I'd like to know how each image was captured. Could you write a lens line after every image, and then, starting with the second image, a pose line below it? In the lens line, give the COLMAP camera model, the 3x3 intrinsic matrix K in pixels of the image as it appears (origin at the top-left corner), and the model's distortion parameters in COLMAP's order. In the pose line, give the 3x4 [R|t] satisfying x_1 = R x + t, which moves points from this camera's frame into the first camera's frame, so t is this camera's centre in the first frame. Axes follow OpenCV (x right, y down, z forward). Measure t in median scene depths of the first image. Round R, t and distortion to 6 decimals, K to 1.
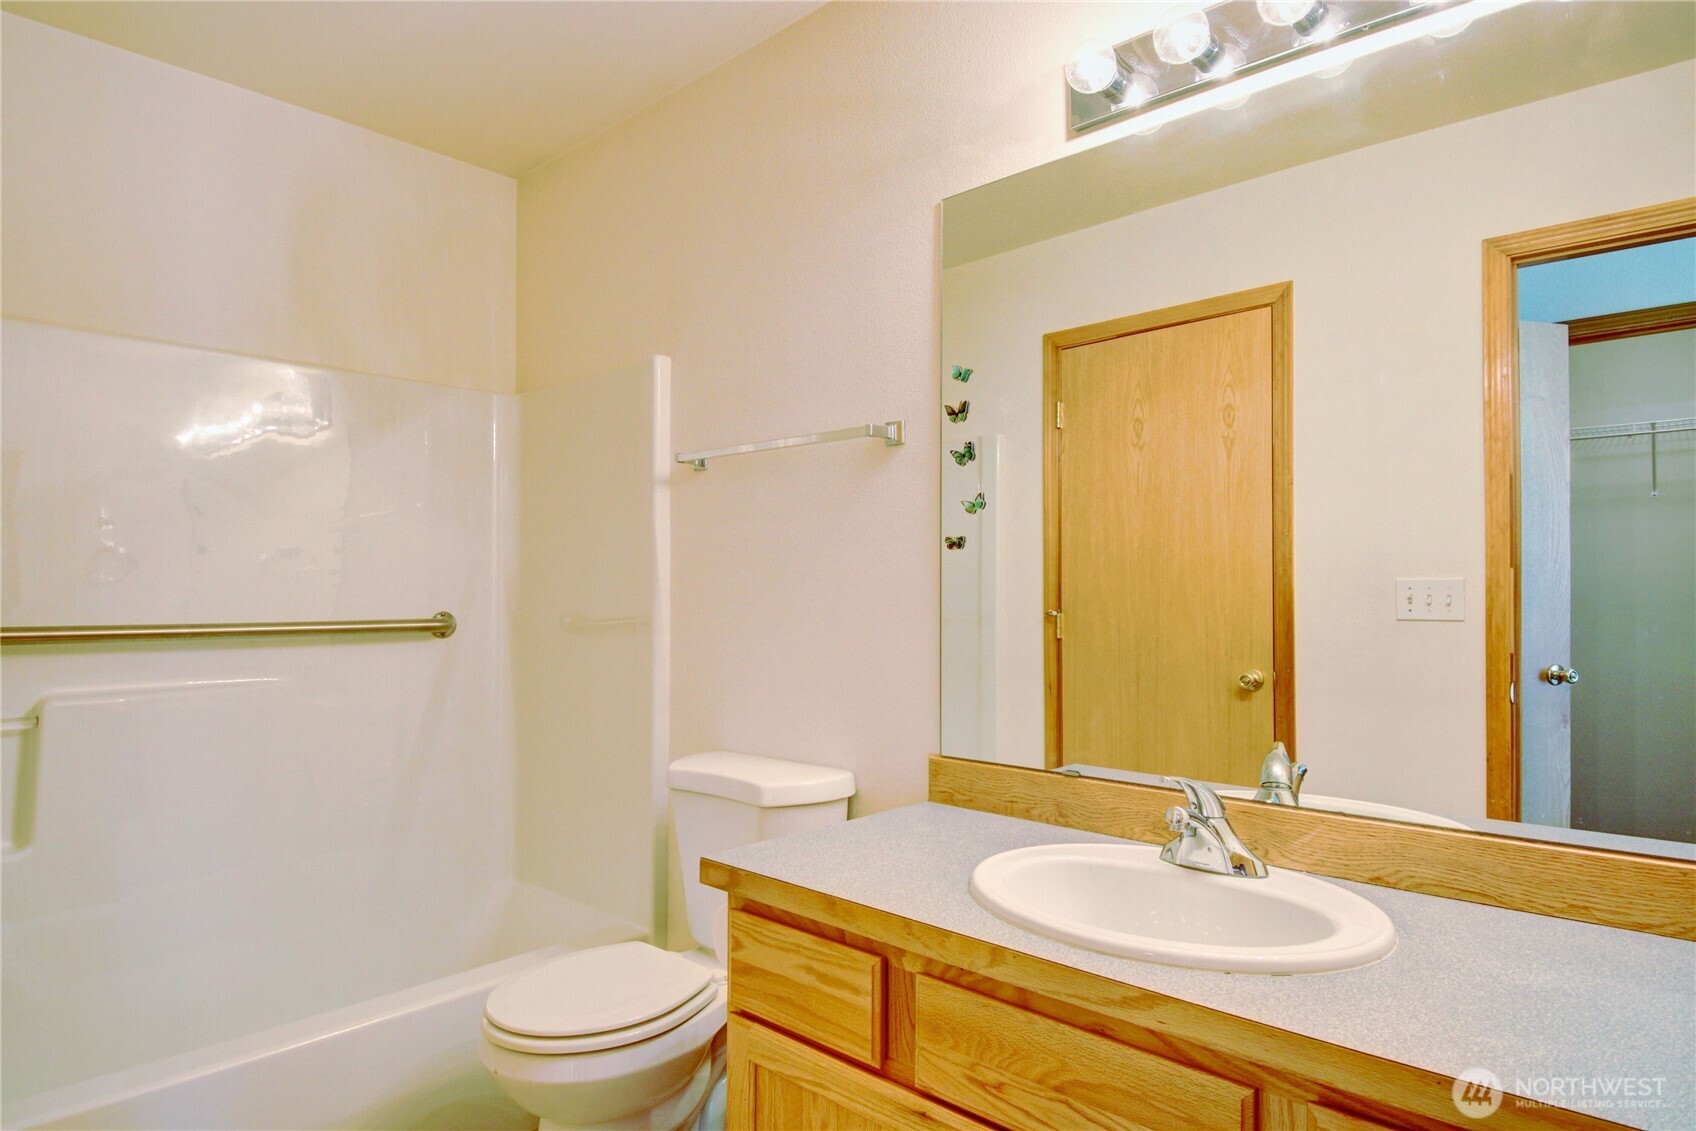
lens RADIAL K [[991.9, 0, 842.3], [0, 991.9, 567.3], [0, 0, 1]] dist [0.004377, -0.000816]
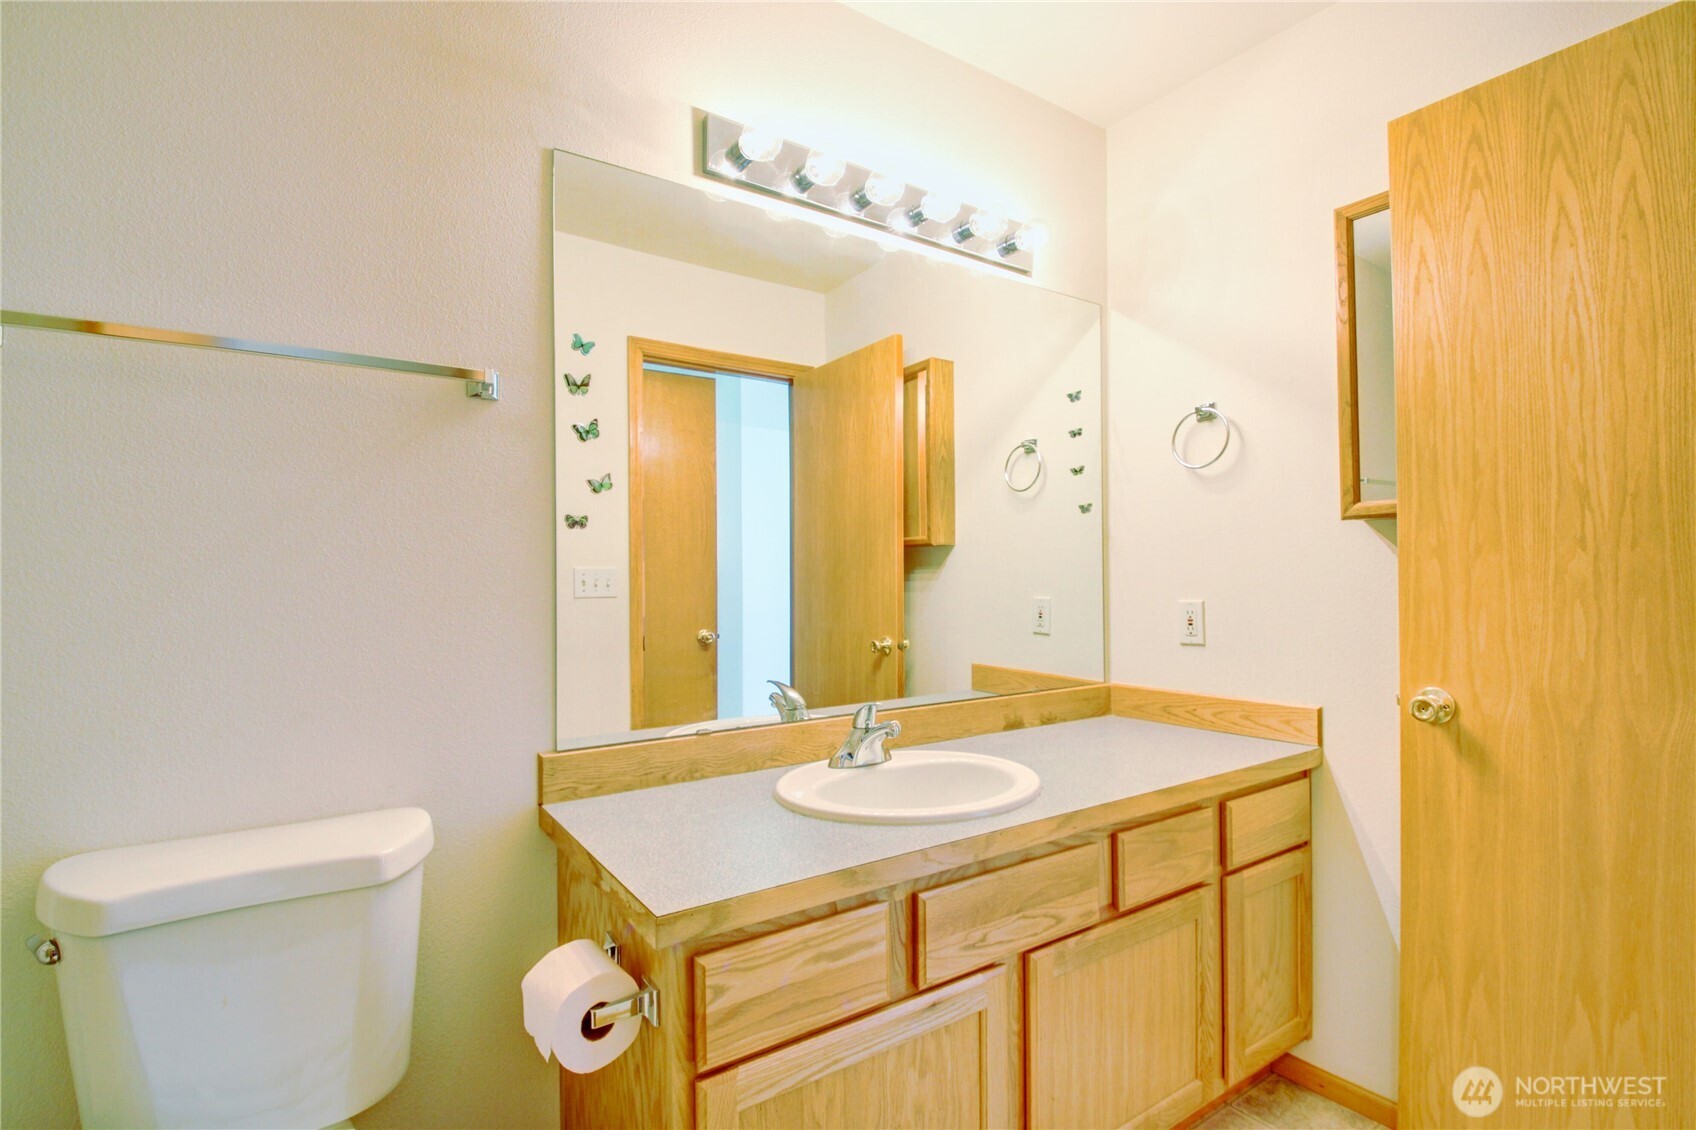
lens RADIAL K [[793.3, 0, 842.3], [0, 793.3, 573.9], [0, 0, 1]] dist [-0.003748, -0.000622]
pose [[0.217165, 0.003799, 0.976128, -0.788931], [-0.016665, 0.999861, -0.000183, 0.028861], [-0.975993, -0.016228, 0.217198, 0.815016]]
